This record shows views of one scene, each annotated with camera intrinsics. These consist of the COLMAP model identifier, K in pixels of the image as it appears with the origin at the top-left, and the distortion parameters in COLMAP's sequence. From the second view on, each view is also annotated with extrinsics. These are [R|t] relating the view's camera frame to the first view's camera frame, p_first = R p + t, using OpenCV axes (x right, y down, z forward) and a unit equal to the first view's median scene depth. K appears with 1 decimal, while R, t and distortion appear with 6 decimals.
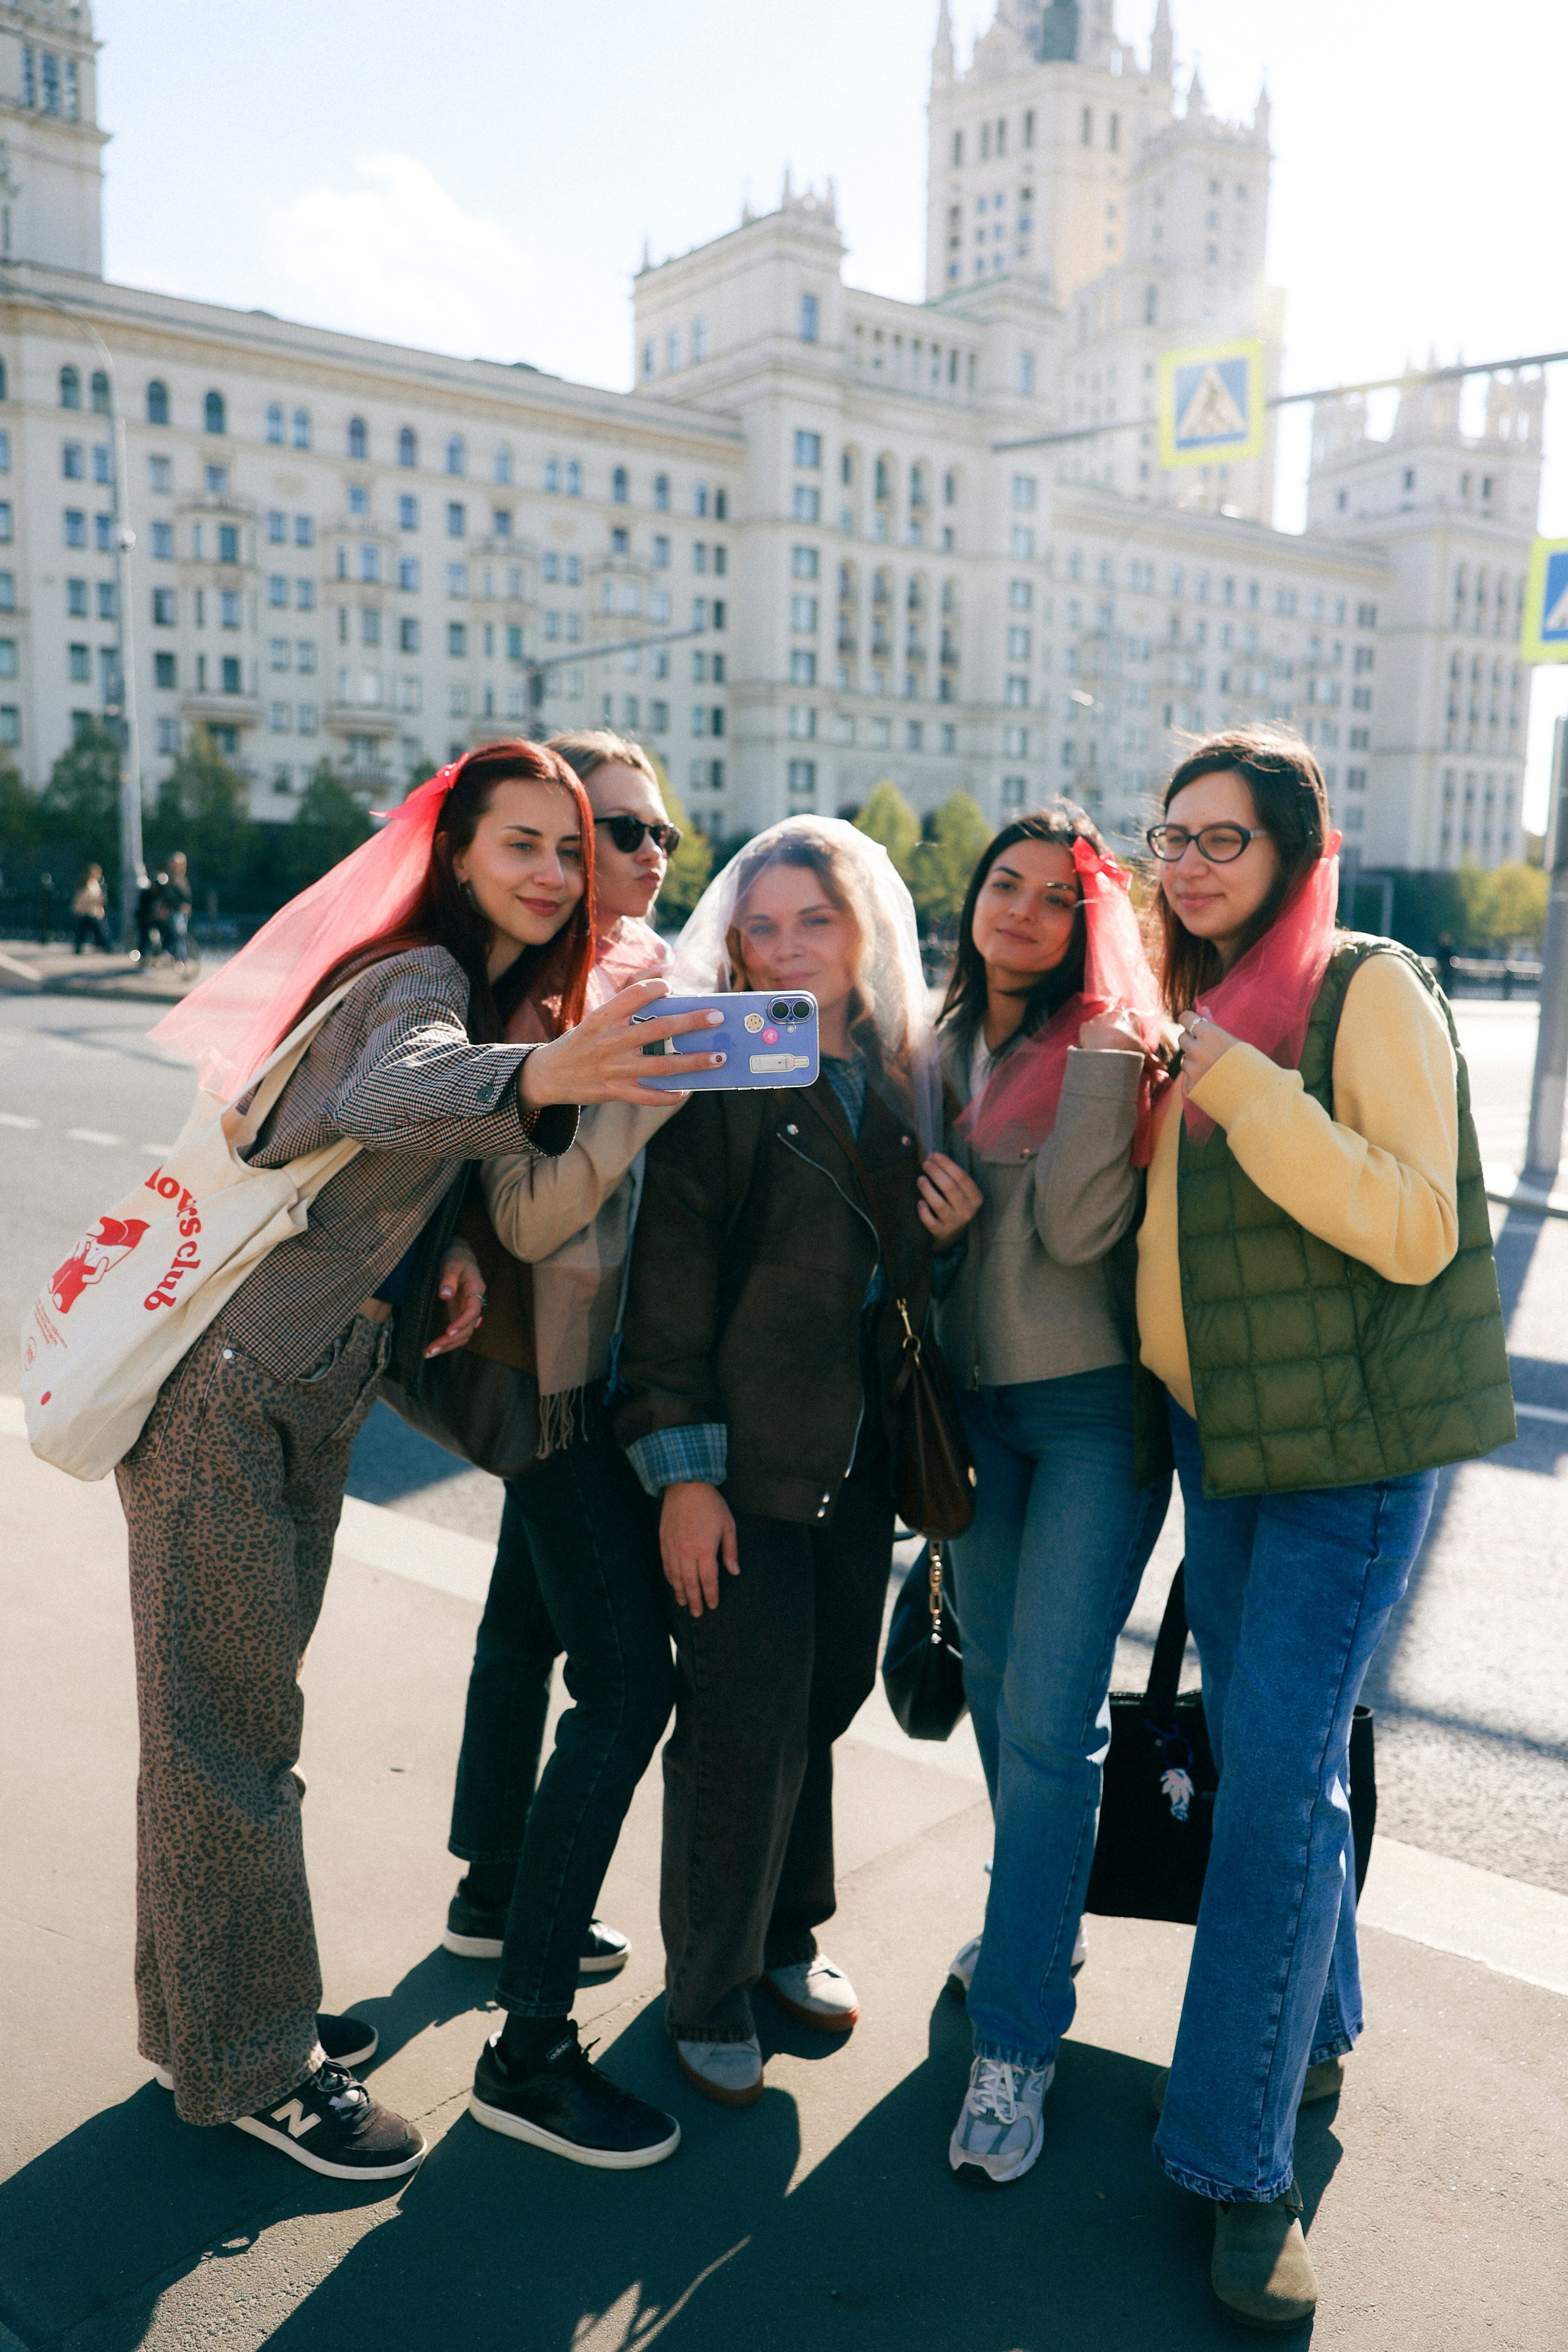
lens RADIAL K [[1929.9, 0, 768.7], [0, 1929.9, 1206.5], [0, 0, 1]] dist [0.001346, -0.000386]
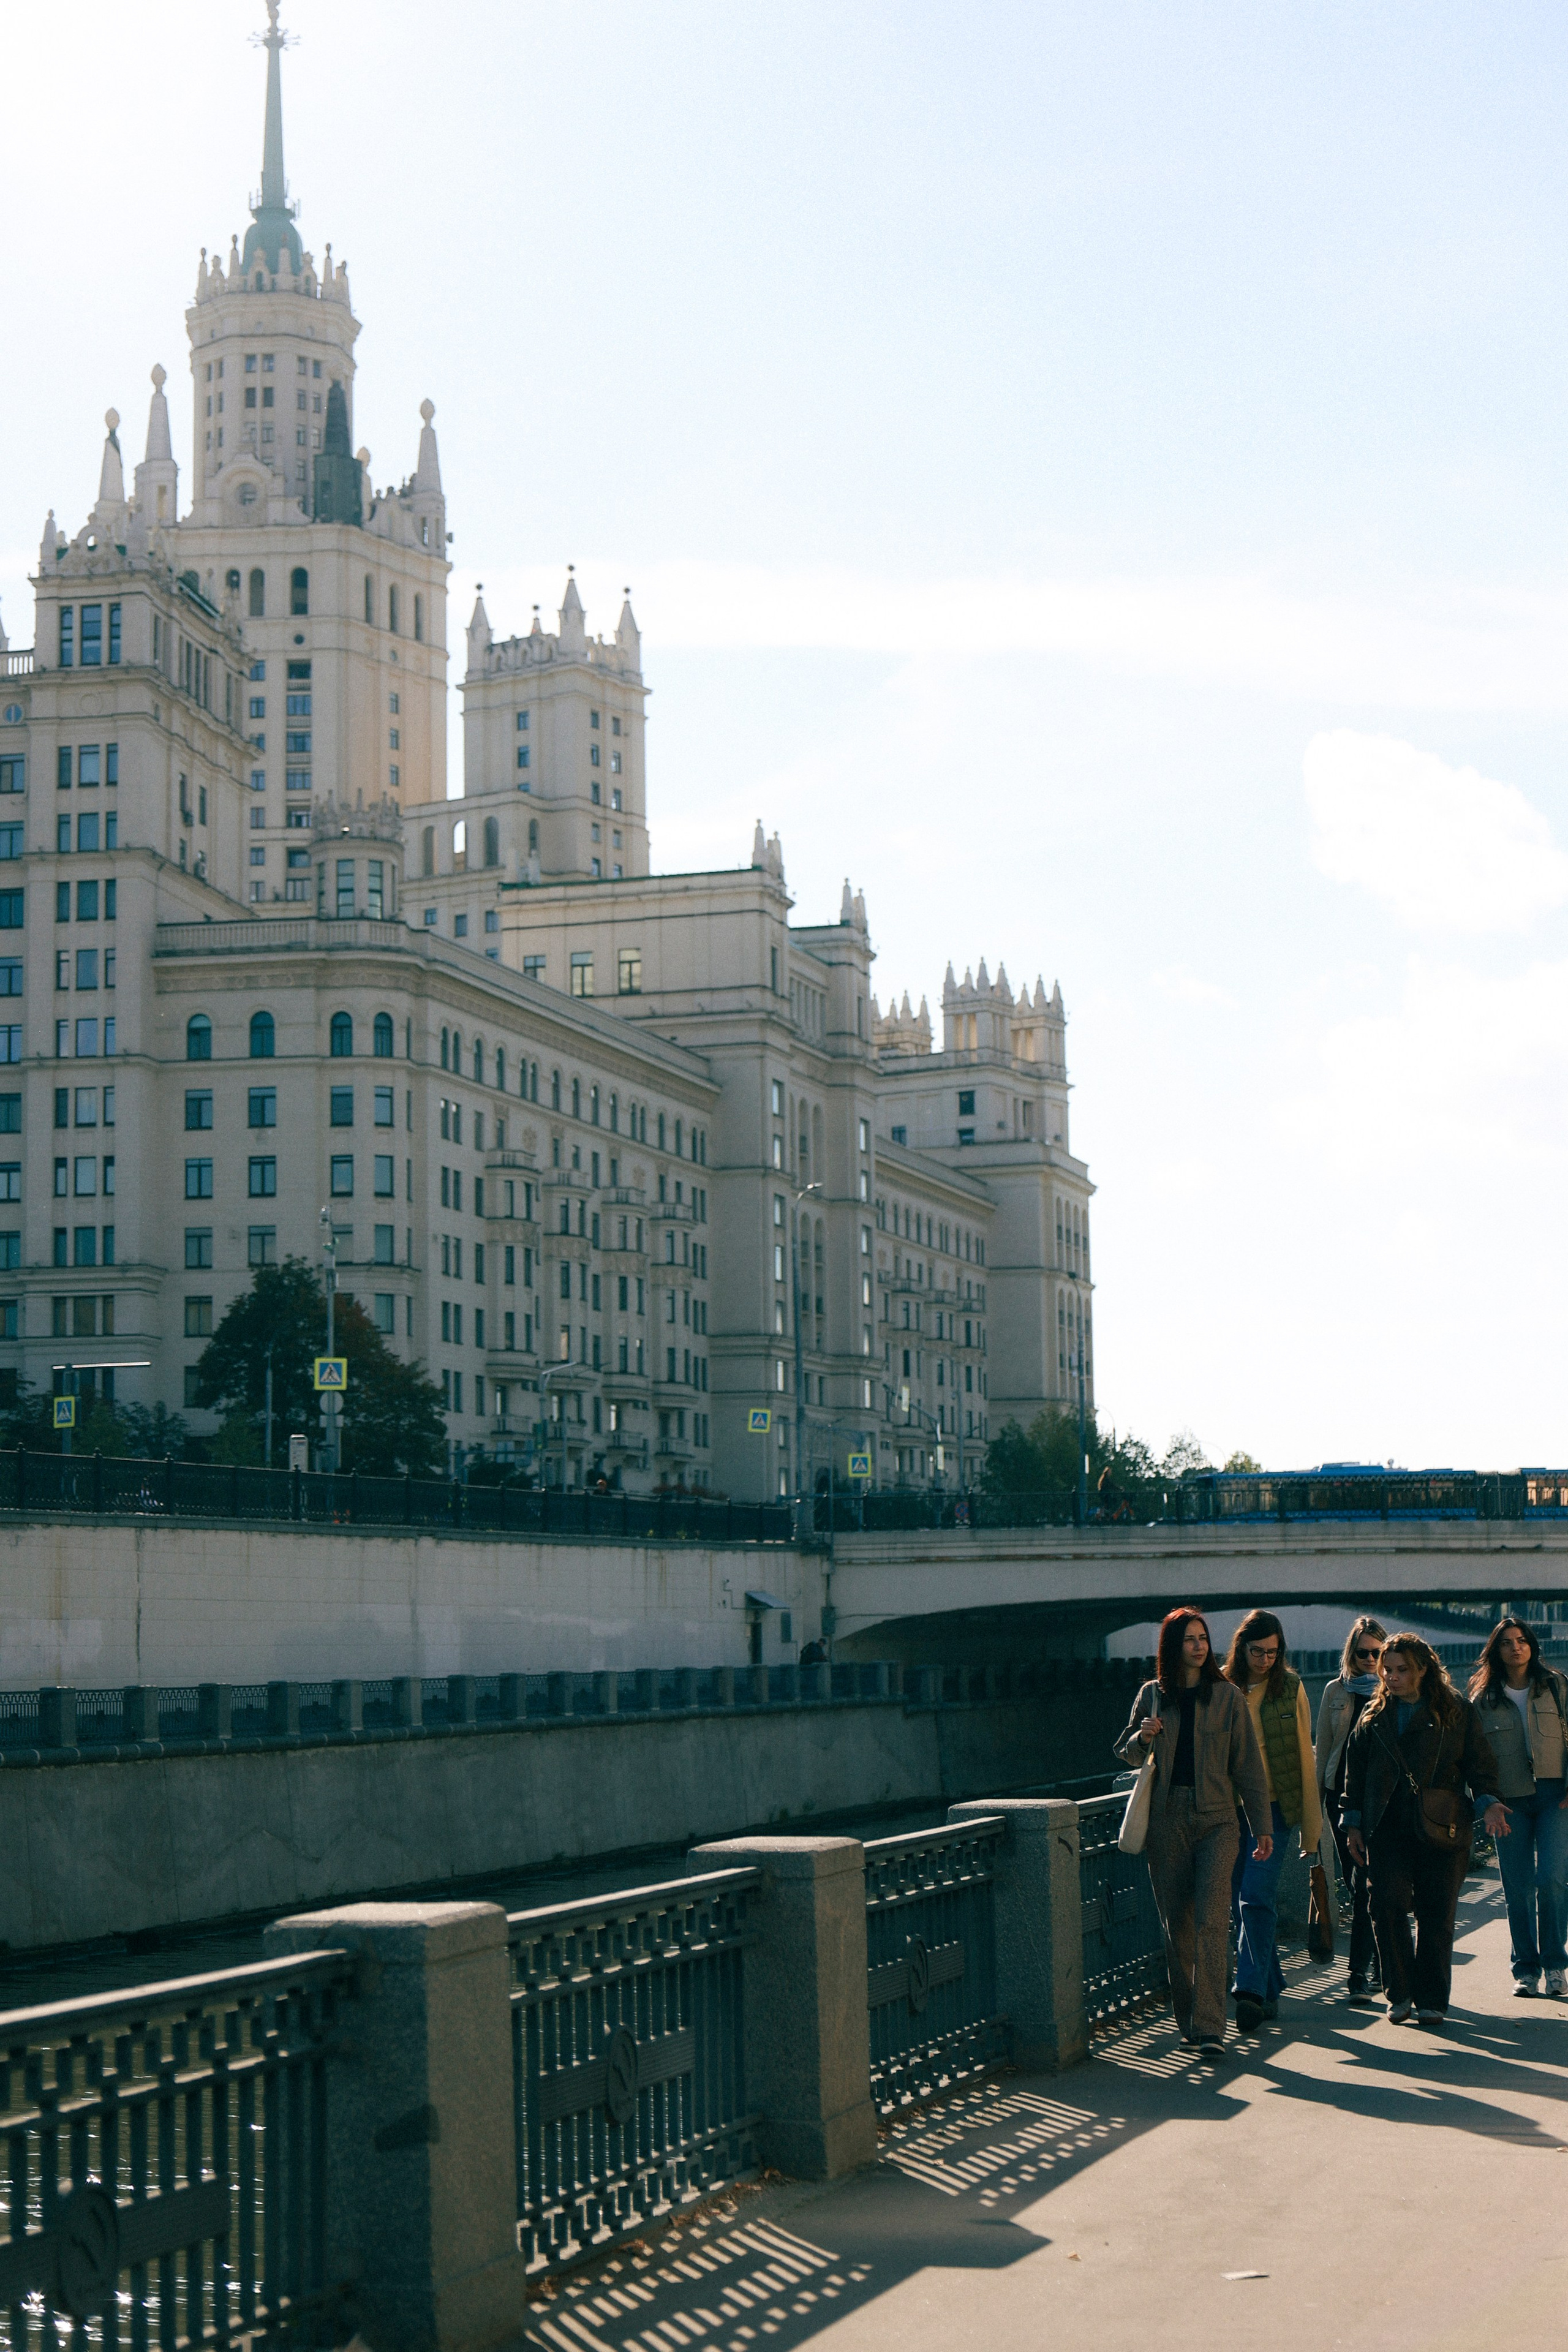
lens RADIAL K [[4073.7, 0, 784.0], [0, 4073.7, 1176.0], [0, 0, 1]] dist [0.032678, -0.060739]
pose [[0.799361, 0.041620, 0.599408, -1.306582], [0.116757, 0.967823, -0.222906, 0.105548], [-0.589398, 0.248168, 0.768780, -0.600993]]
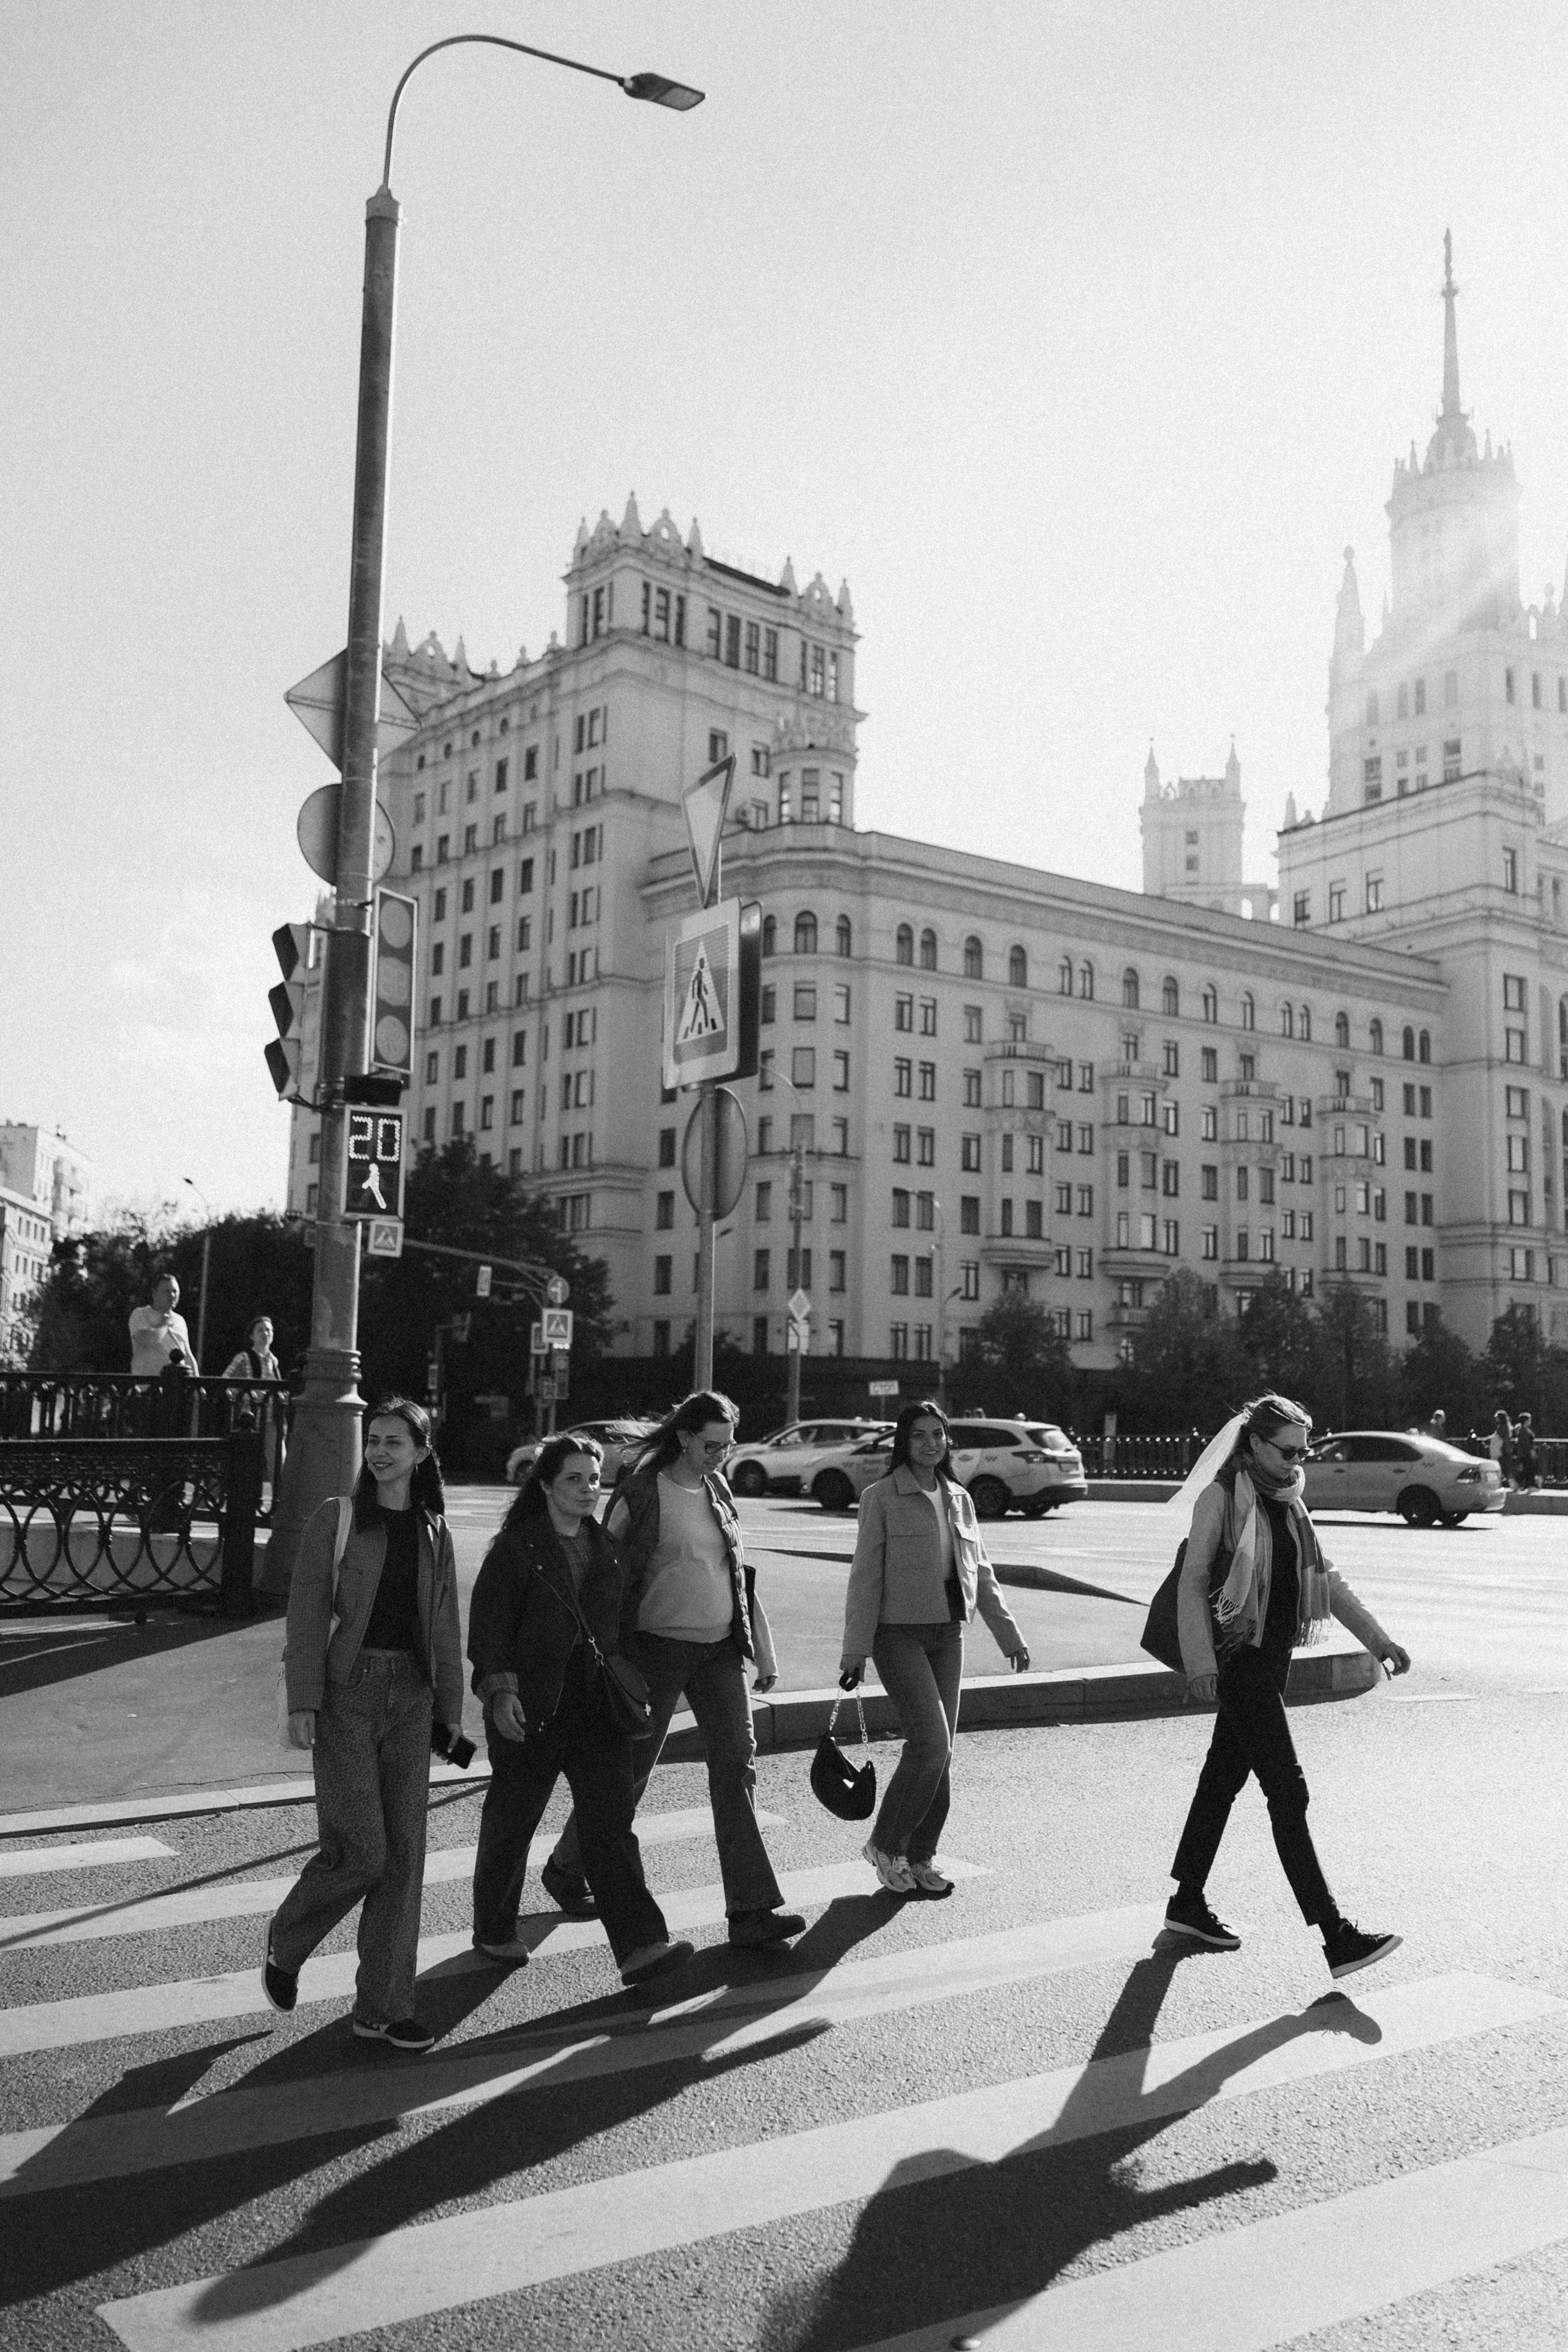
lens RADIAL K [[2120.6, 0, 771.5], [0, 2120.6, 1192.4], [0, 0, 1]] dist [0.019531, 0.009976]
pose [[0.999368, -0.003299, -0.035390, -0.351114], [-0.006436, 0.962423, -0.271480, 0.000303], [0.034956, 0.271536, 0.961793, -0.026114]]
